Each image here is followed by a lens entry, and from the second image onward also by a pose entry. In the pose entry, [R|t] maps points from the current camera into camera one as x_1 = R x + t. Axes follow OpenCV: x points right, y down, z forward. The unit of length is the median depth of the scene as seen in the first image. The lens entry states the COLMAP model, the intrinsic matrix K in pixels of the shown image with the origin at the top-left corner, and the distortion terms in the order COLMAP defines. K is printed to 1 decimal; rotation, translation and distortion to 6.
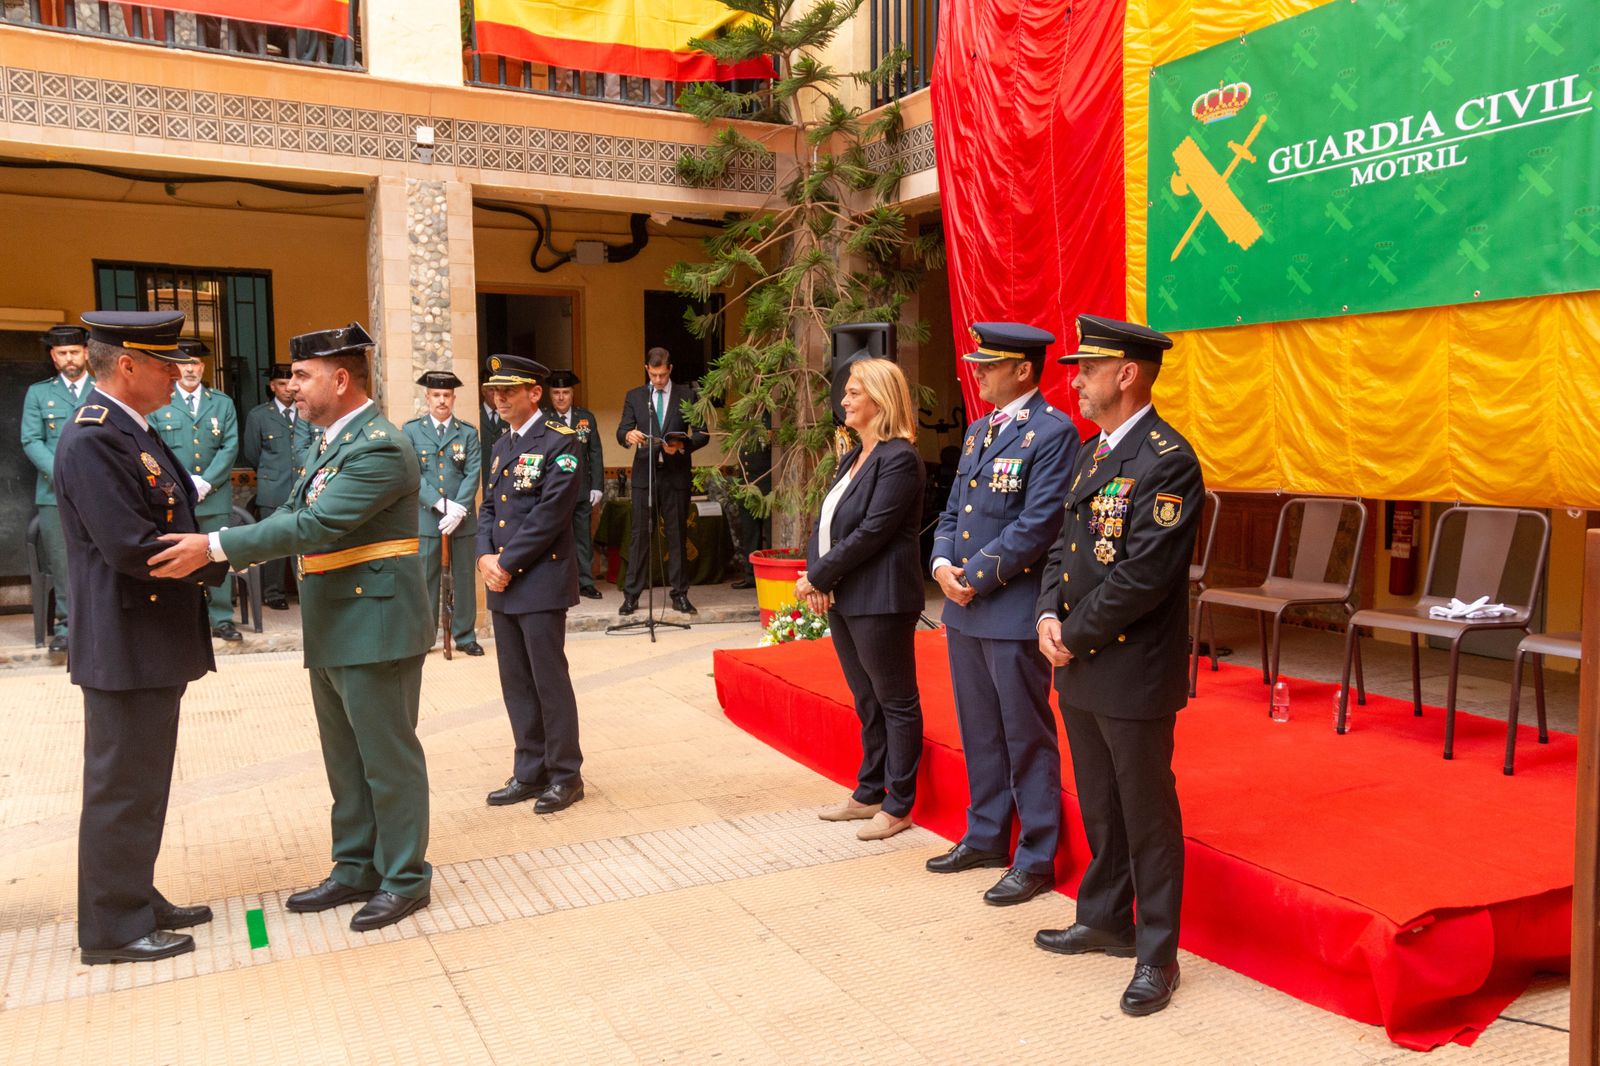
lens RADIAL K [[1311.9, 0, 802.9], [0, 1311.9, 571.2], [0, 0, 1]] dist [0.026444, 0.011960]
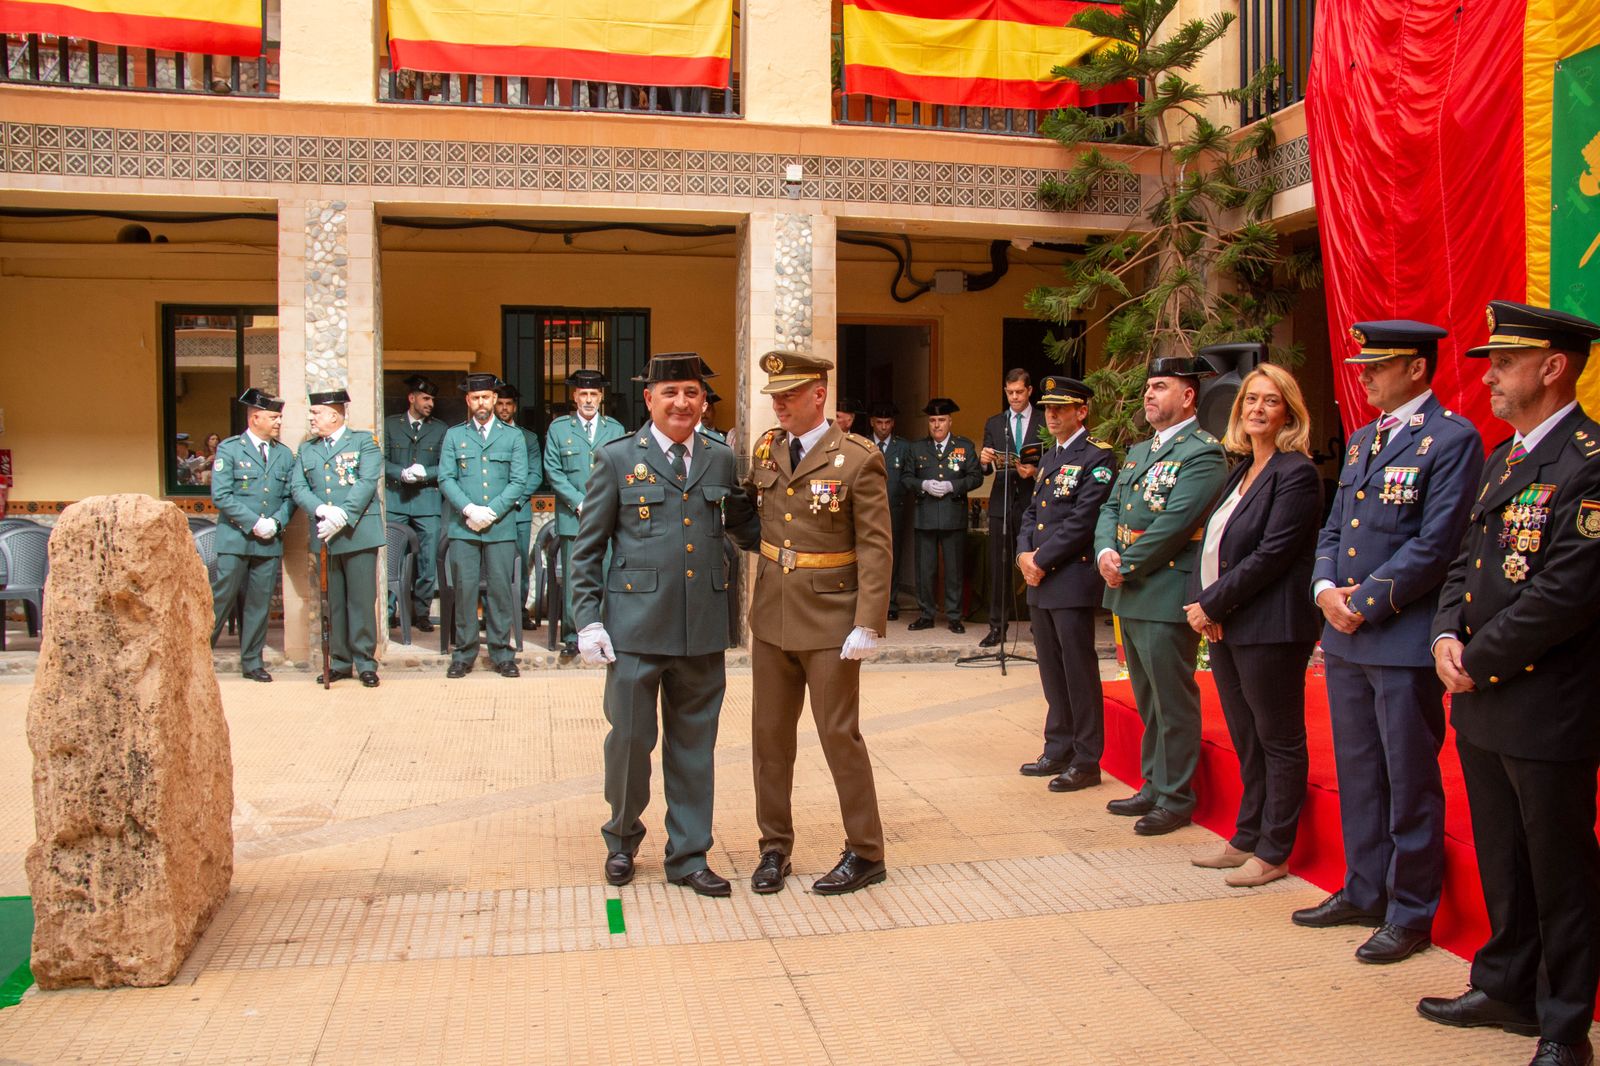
lens RADIAL K [[1347.9, 0, 807.3], [0, 1347.9, 574.5], [0, 0, 1]] dist [-0.171929, 0.164642]
pose [[0.965940, 0.021726, -0.257851, -0.001076], [-0.029755, 0.999185, -0.027278, 0.011993], [0.257048, 0.034021, 0.965800, 0.007908]]
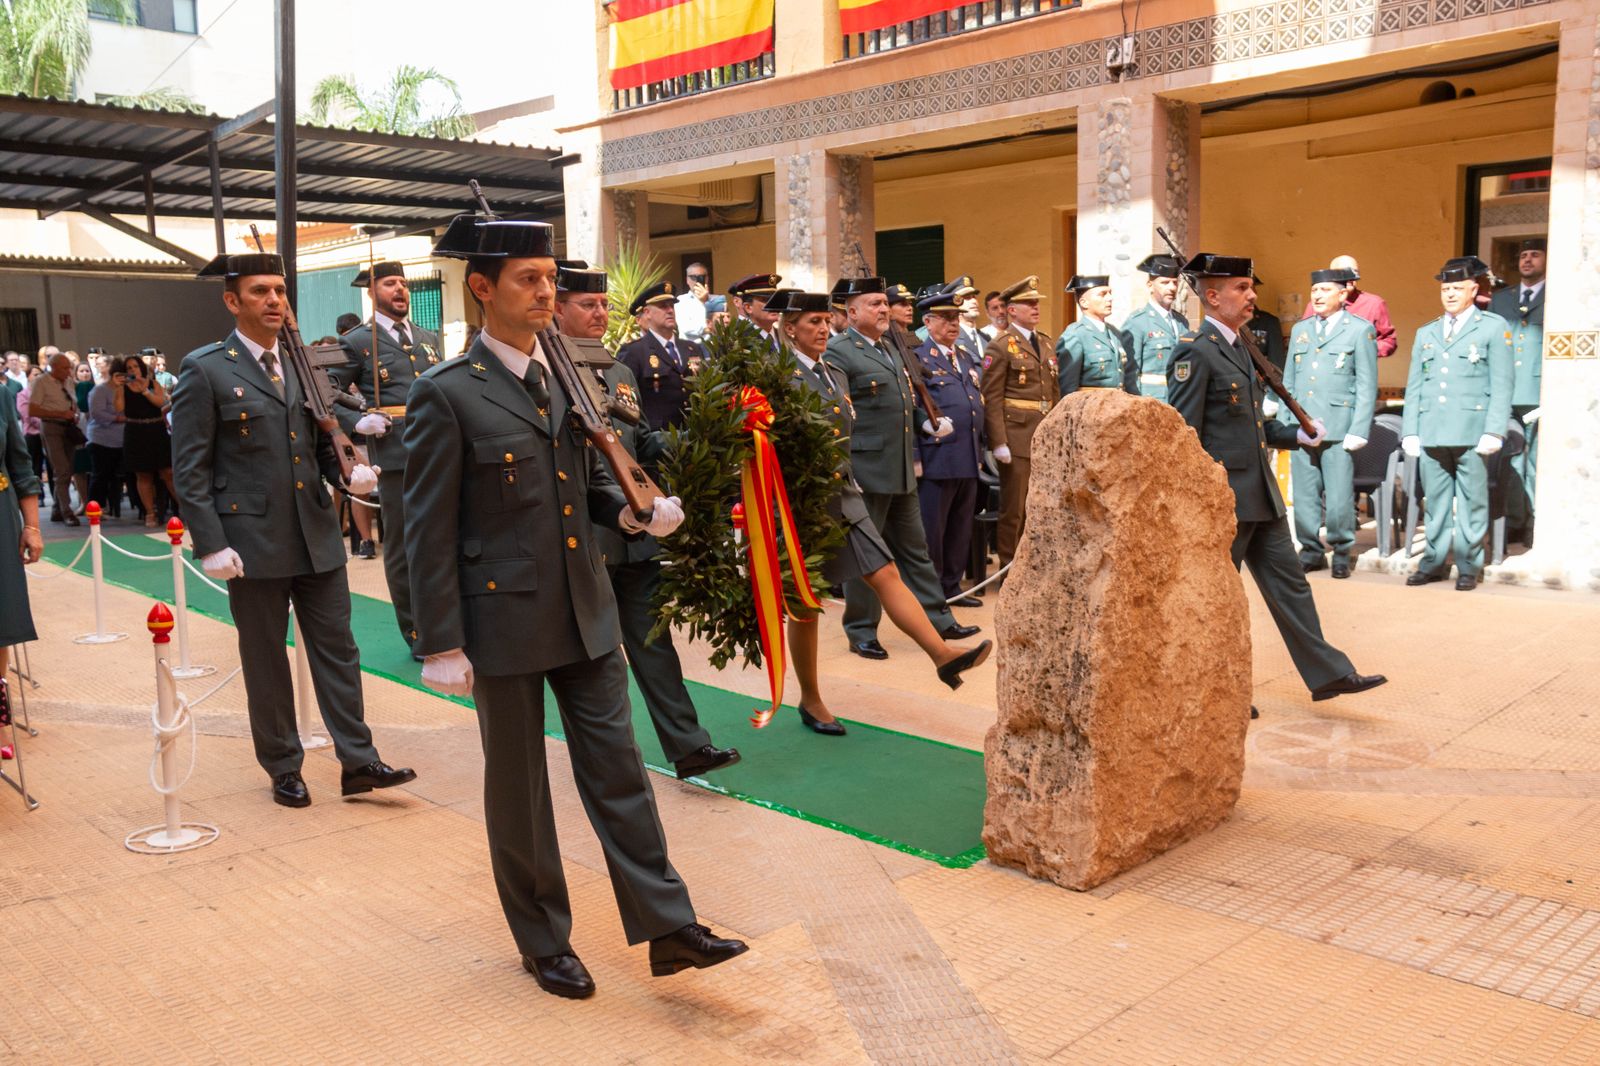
lens RADIAL K [[1389.0, 0, 804.4], [0, 1389.0, 578.2], [0, 0, 1]] dist [-0.019999, 0.005065]
pose [[0.299873, 0.130022, -0.945077, 0.071899], [-0.072697, 0.990902, 0.113260, -0.003185], [0.951205, 0.034740, 0.306597, 0.140150]]
